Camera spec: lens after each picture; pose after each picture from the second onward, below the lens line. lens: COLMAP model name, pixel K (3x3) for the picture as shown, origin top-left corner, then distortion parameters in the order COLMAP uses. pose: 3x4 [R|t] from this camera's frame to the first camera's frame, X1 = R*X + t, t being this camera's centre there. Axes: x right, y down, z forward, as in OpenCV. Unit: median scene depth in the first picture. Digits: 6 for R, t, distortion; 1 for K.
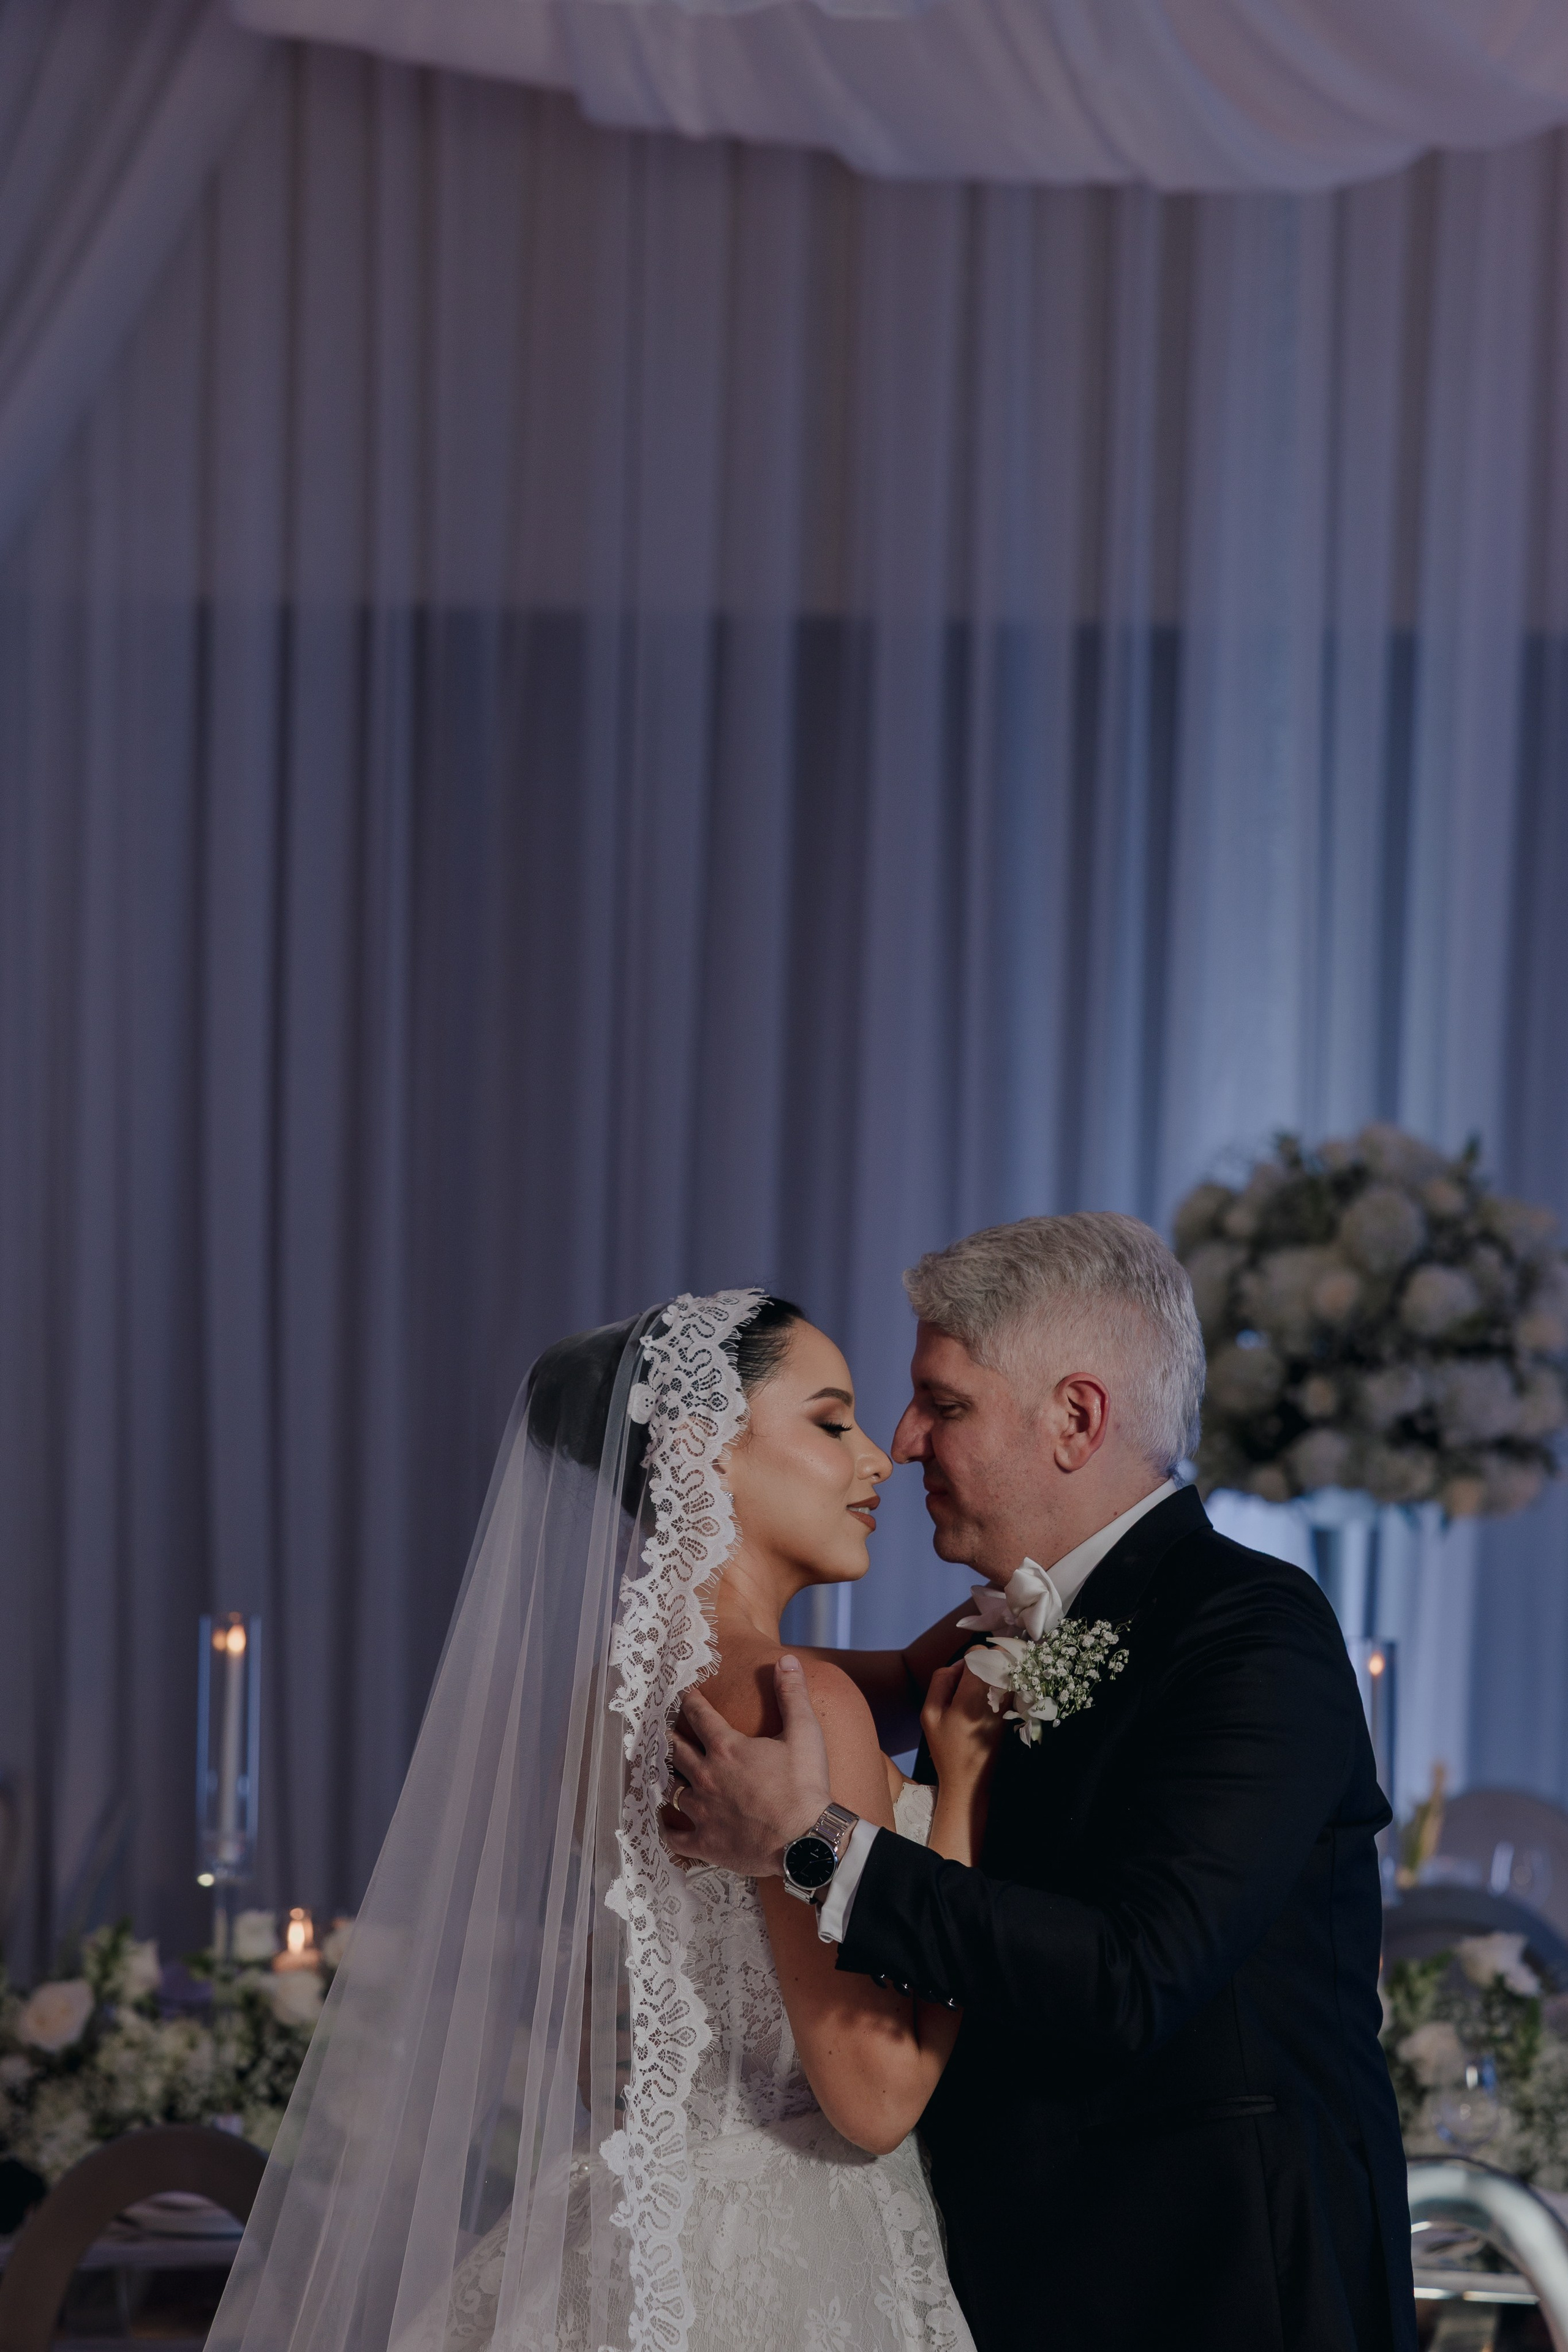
lens RADIAL K [[5960.3, 0, 834.7], [0, 5960.3, 1187.0], [0, 0, 1]] dist [0.284022, 0.000000]
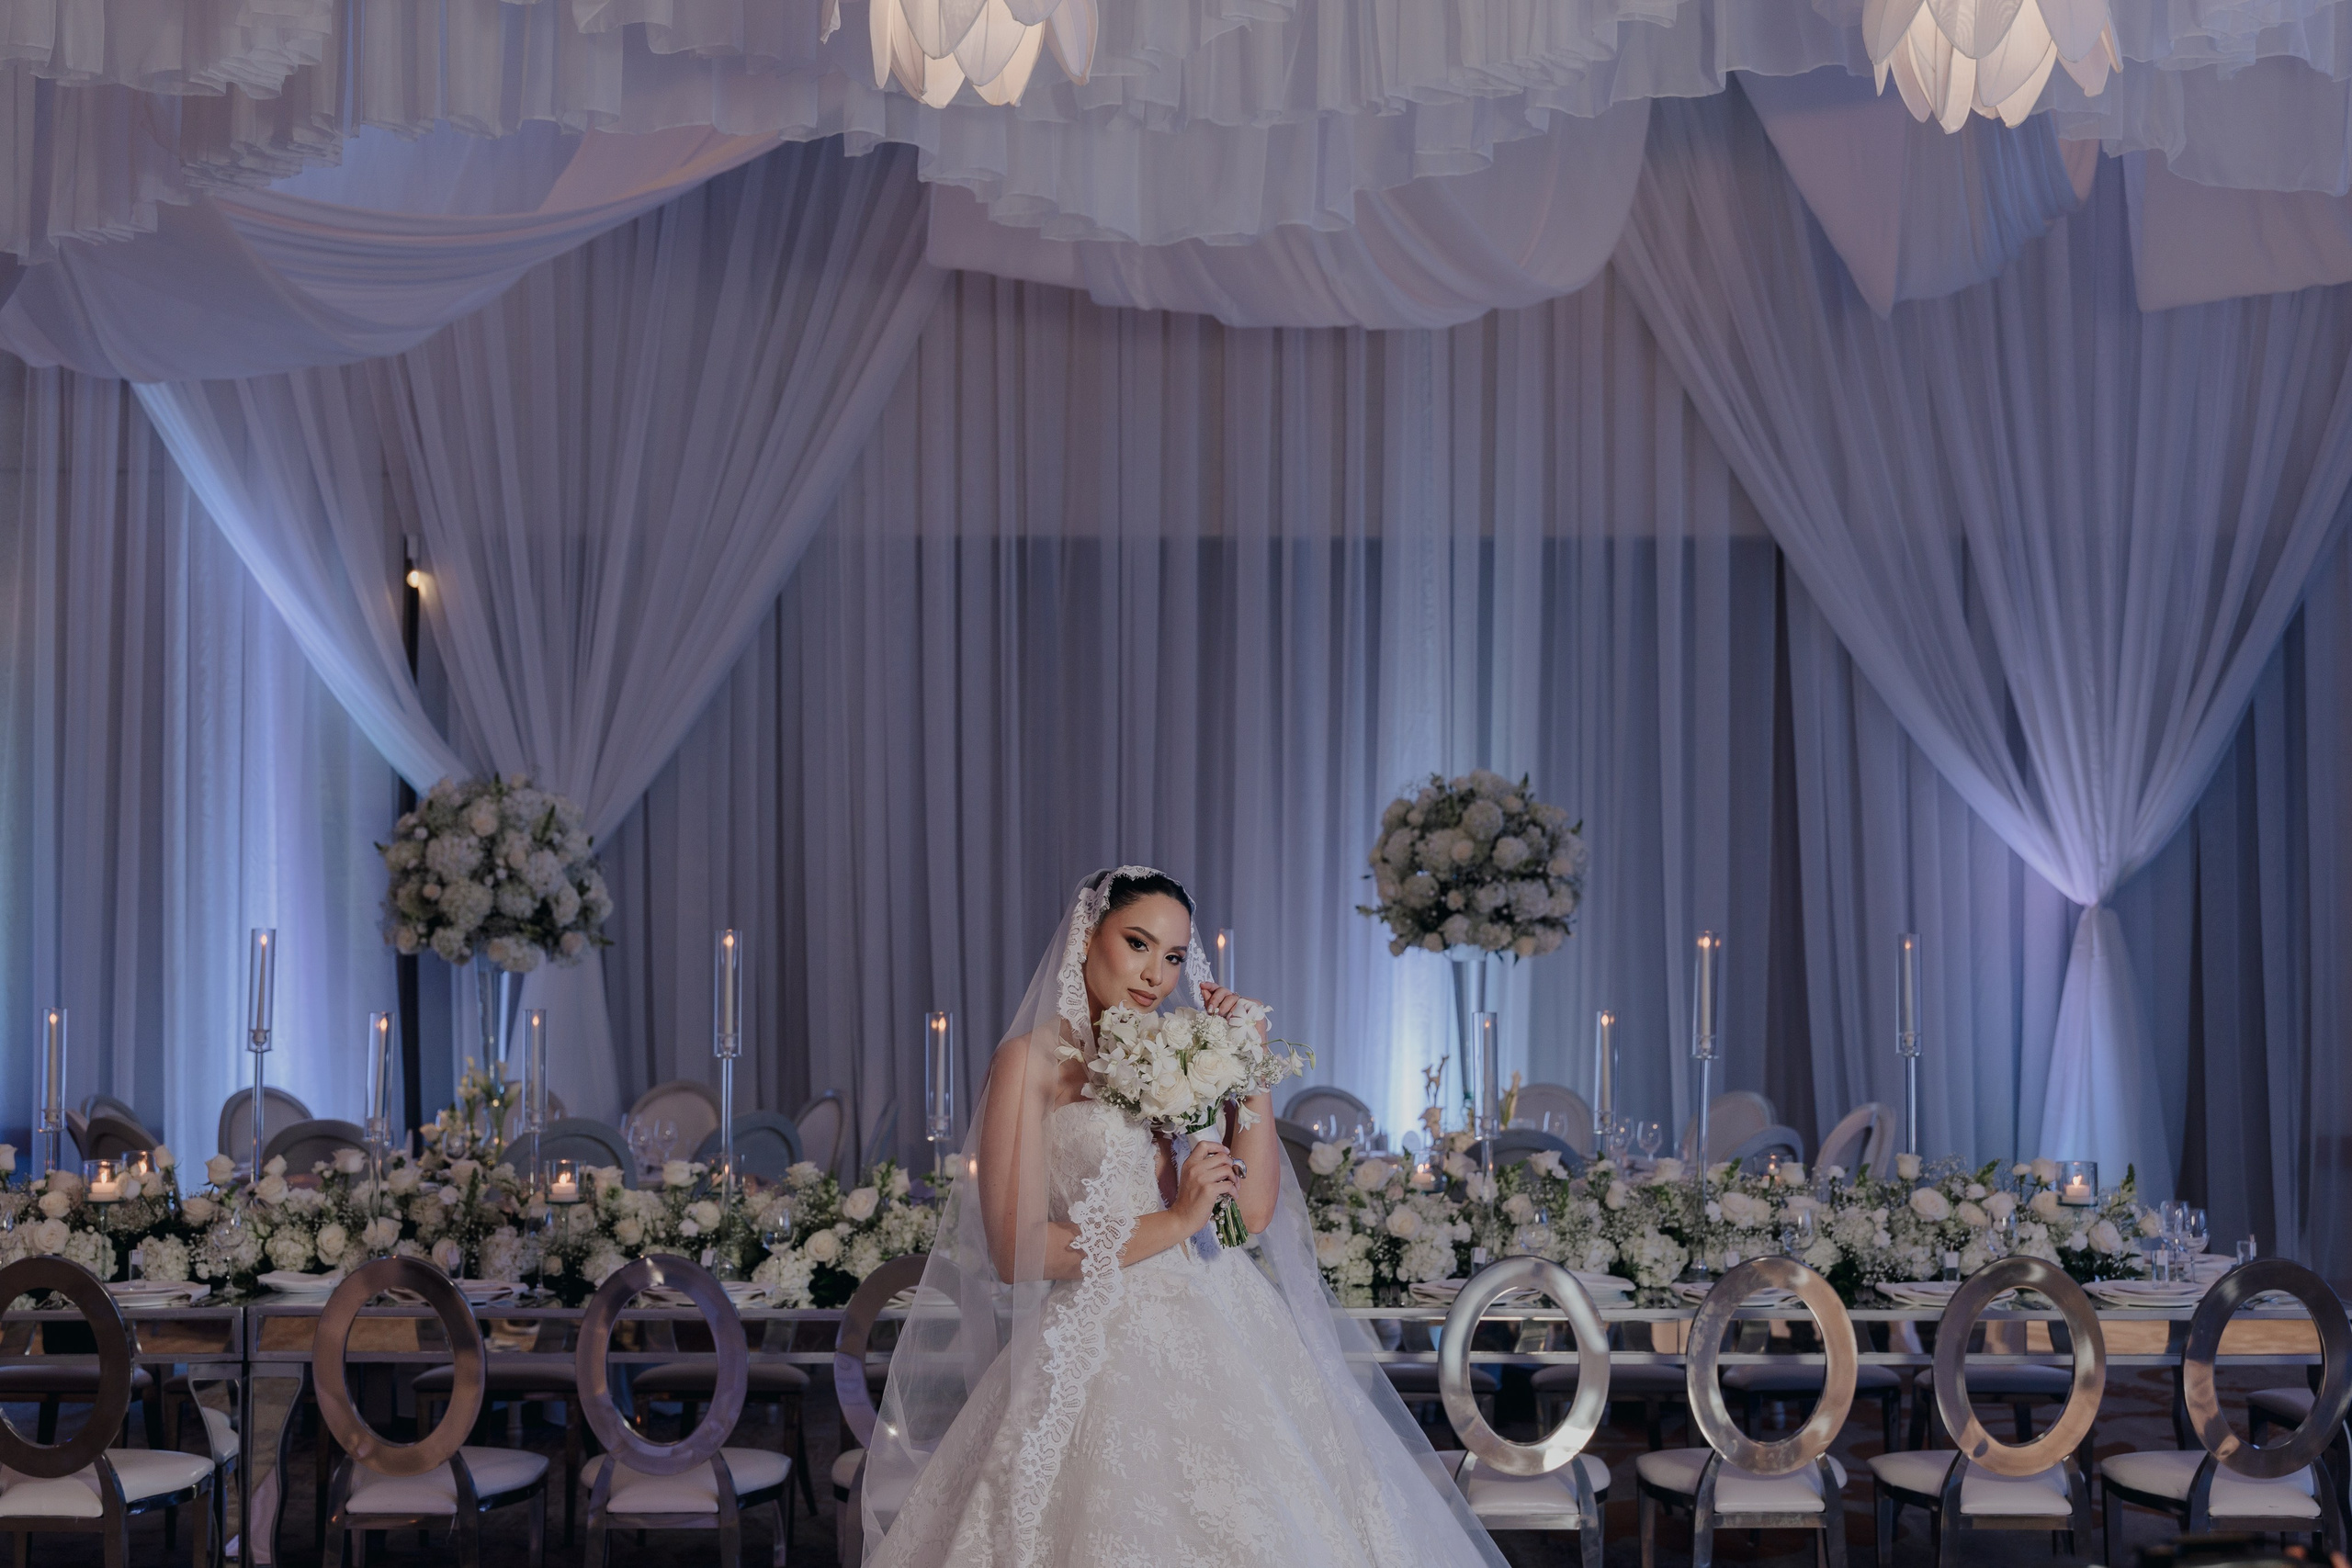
lens RADIAL K [[3241.4, 0, 1179.9], [0, 3241.4, 762.0], [0, 0, 1]] dist [-0.009392, 0.000000]
pose [[0.999668, -0.021715, -0.013840, 0.000943], [0.021787, 0.999750, 0.005039, -0.021376], [0.013727, -0.005338, 0.999892, -0.142838]]
